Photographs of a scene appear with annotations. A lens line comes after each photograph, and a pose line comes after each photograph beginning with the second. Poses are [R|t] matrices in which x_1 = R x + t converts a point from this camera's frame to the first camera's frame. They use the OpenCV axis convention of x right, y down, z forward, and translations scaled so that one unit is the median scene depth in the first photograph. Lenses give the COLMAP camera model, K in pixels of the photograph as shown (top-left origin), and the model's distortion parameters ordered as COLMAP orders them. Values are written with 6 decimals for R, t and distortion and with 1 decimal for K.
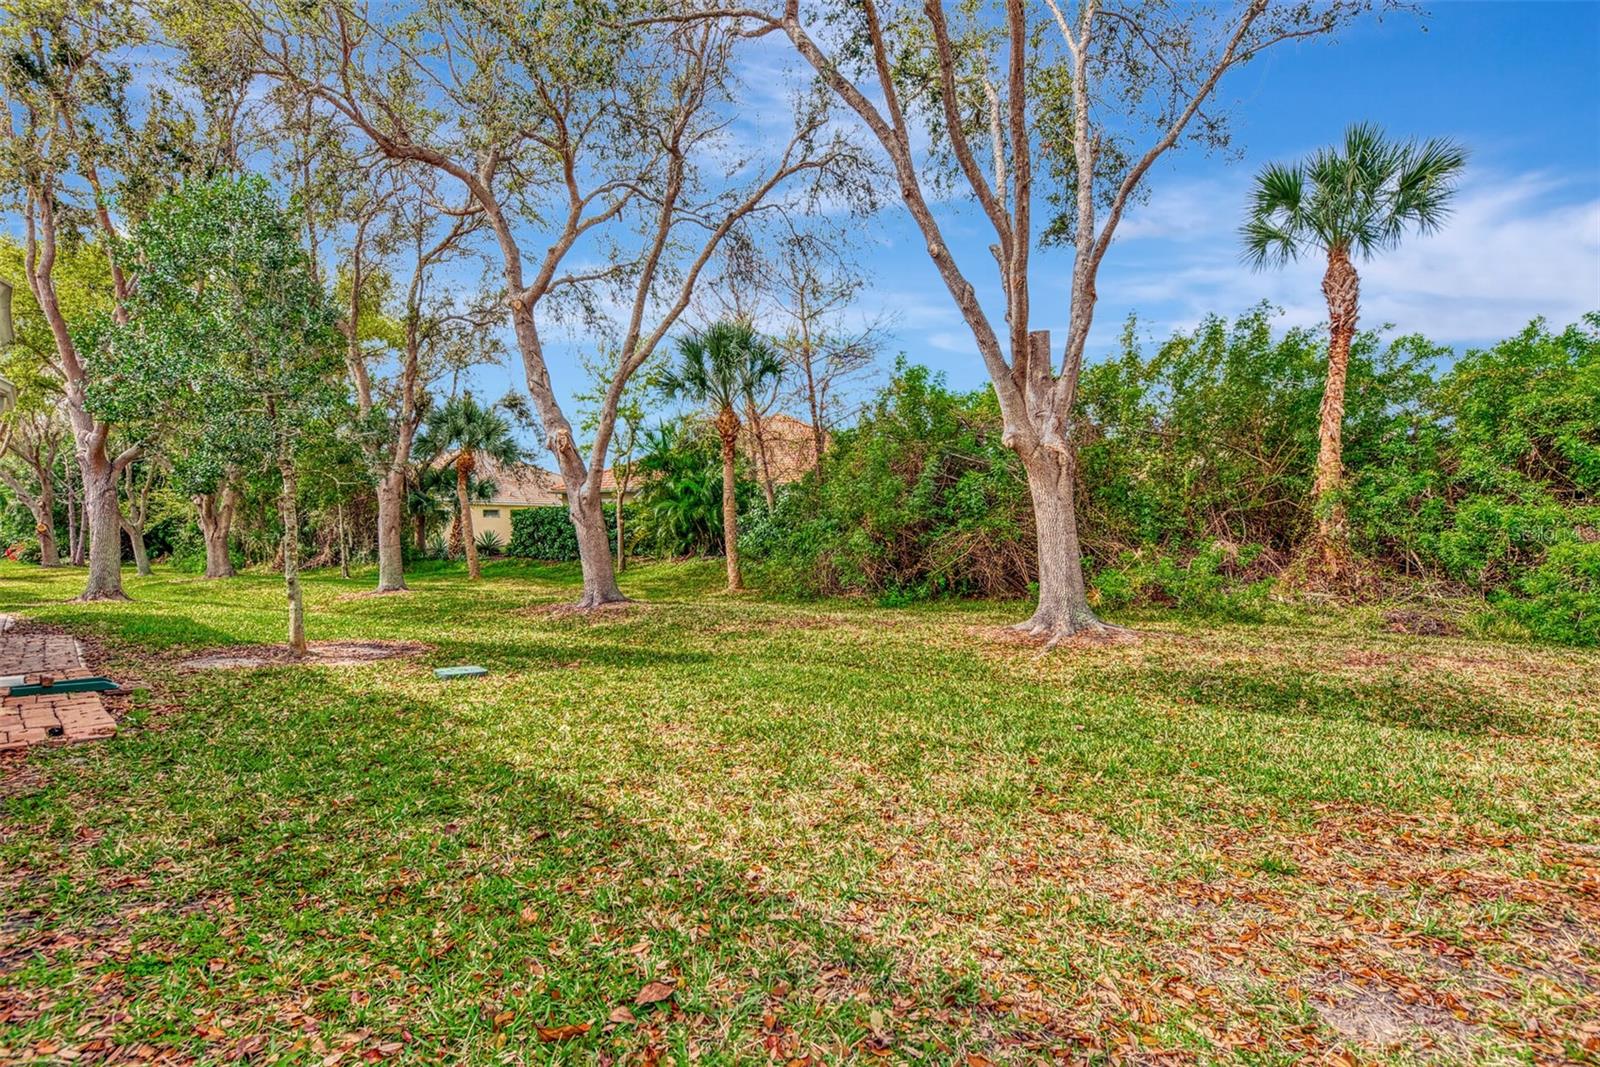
lens RADIAL K [[784.5, 0, 802.7], [0, 784.5, 537.8], [0, 0, 1]] dist [0.023235, -0.000205]
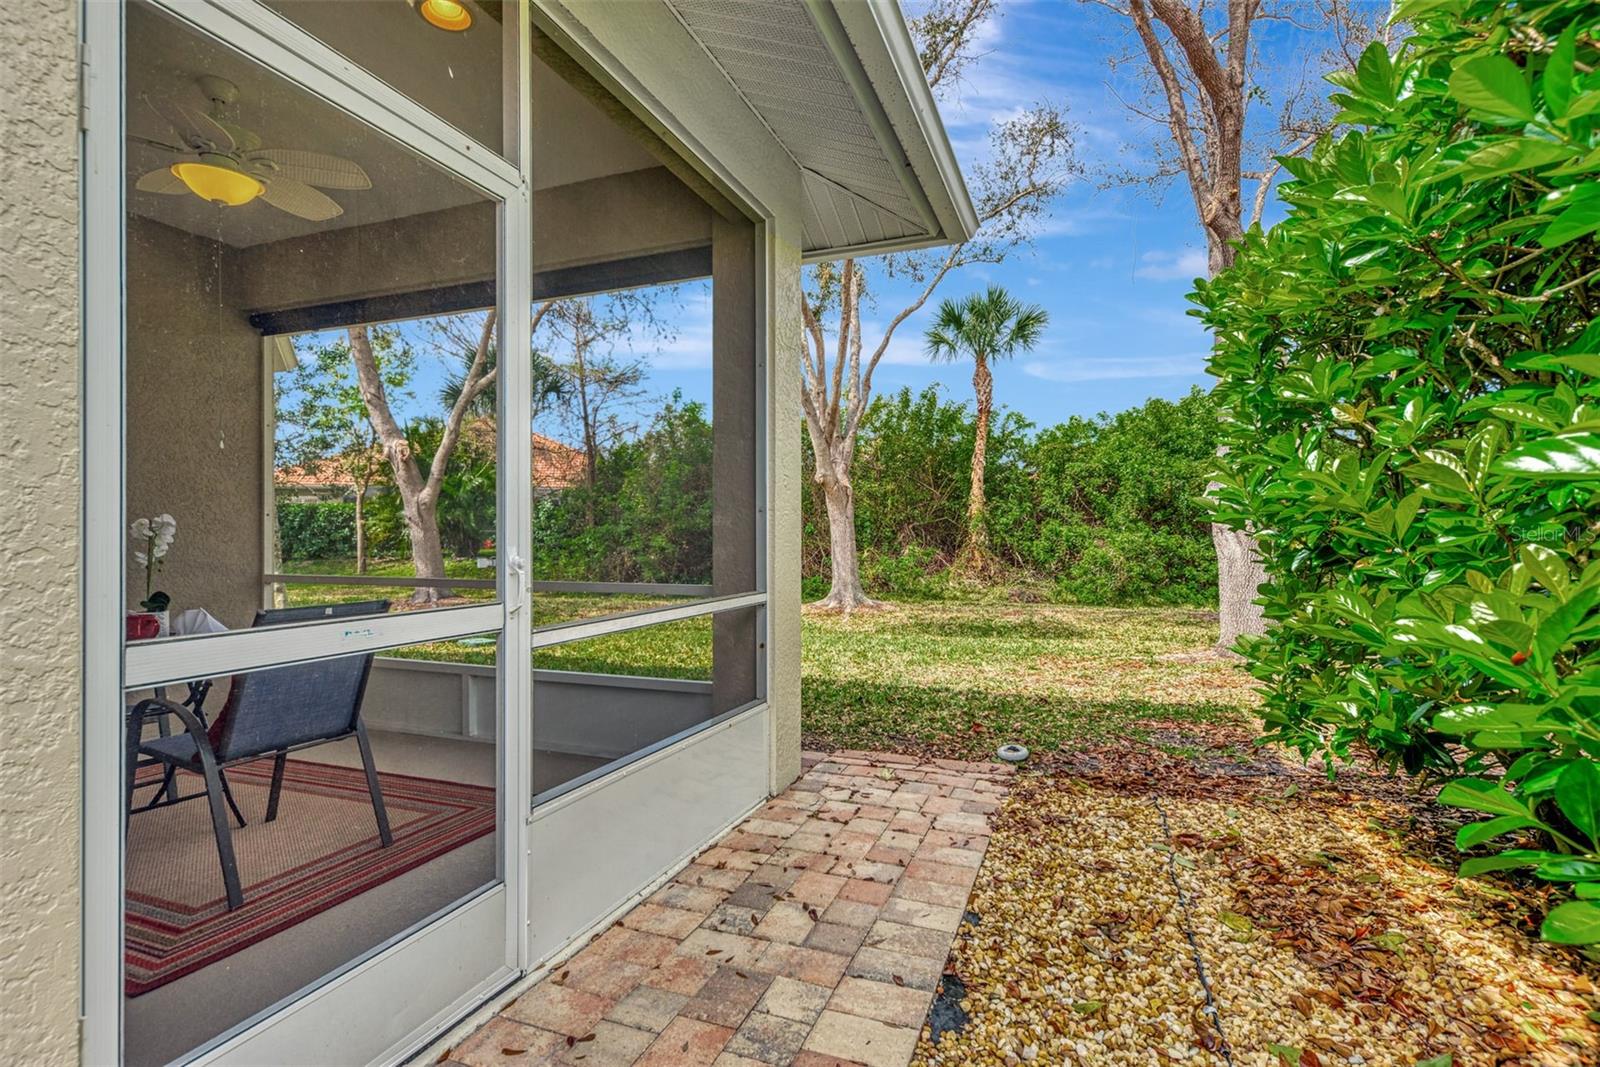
lens RADIAL K [[784.5, 0, 802.7], [0, 784.5, 537.8], [0, 0, 1]] dist [0.023235, -0.000205]
pose [[0.909579, 0.009710, 0.415418, -0.283859], [-0.008920, 0.999953, -0.003843, -0.003174], [-0.415436, -0.000210, 0.909623, -0.256060]]
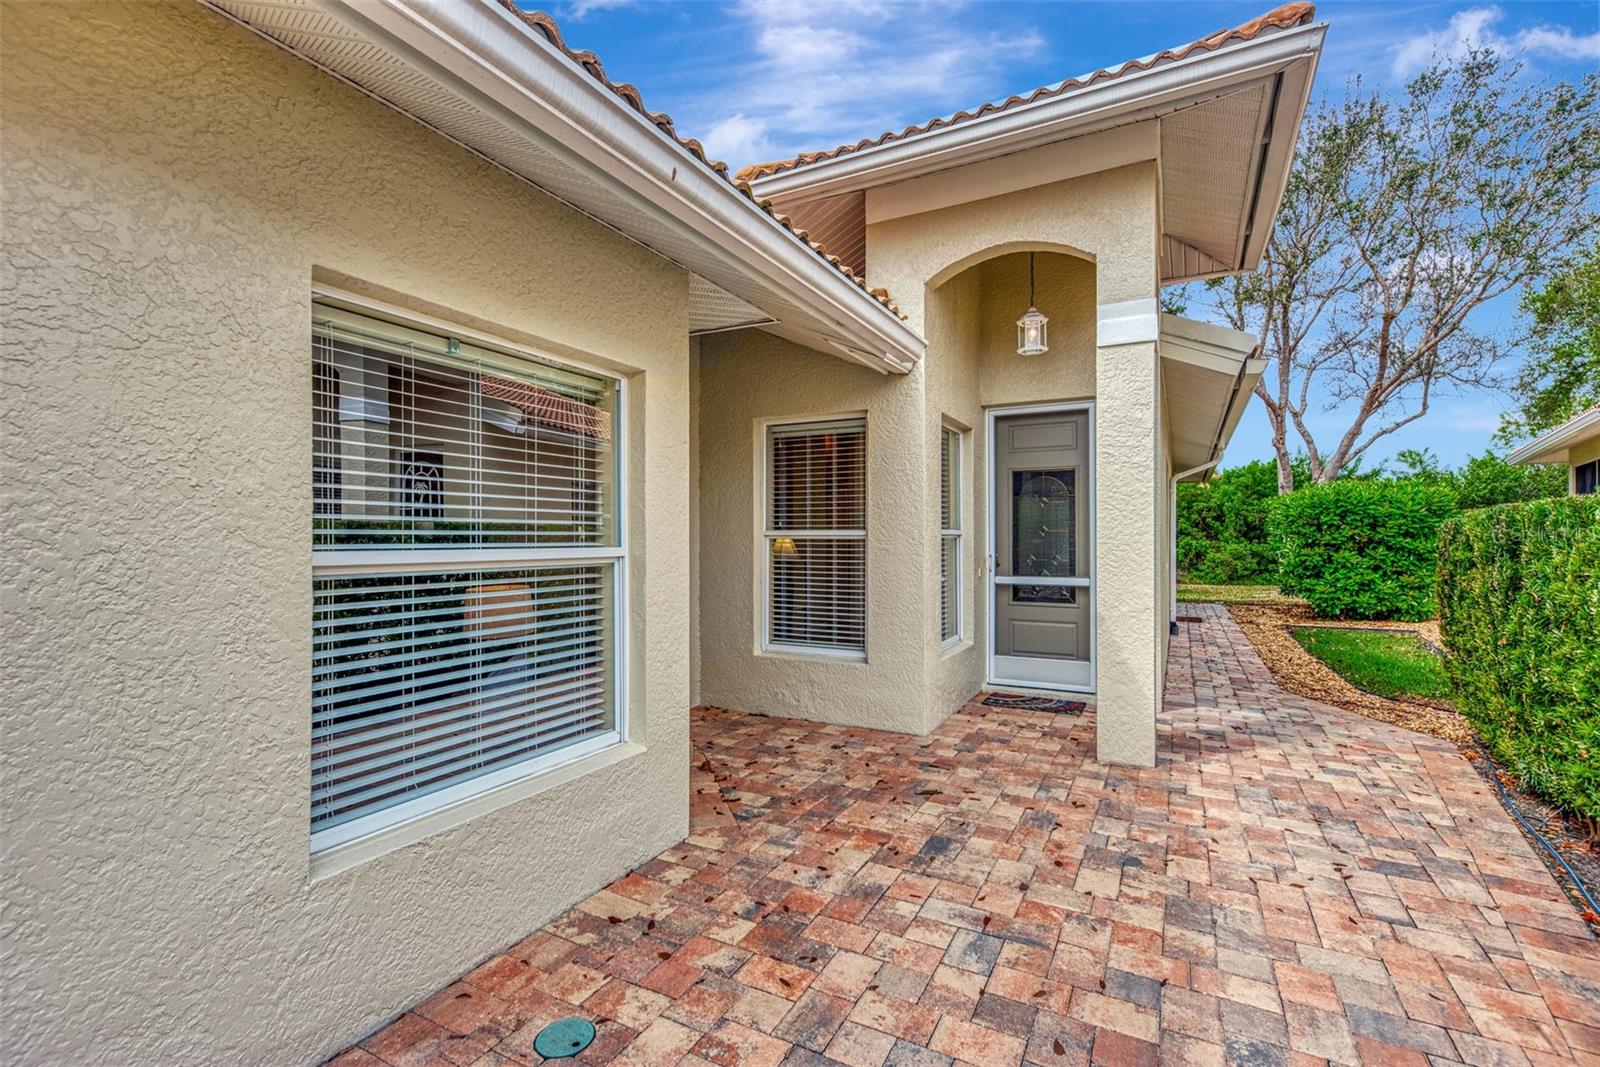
lens RADIAL K [[744.3, 0, 793.6], [0, 744.3, 533.9], [0, 0, 1]] dist [0.017665, -0.000044]
pose [[0.953309, 0.007609, 0.301900, -1.210812], [-0.006850, 0.999970, -0.003575, -0.040065], [-0.301919, 0.001340, 0.953333, -1.052513]]
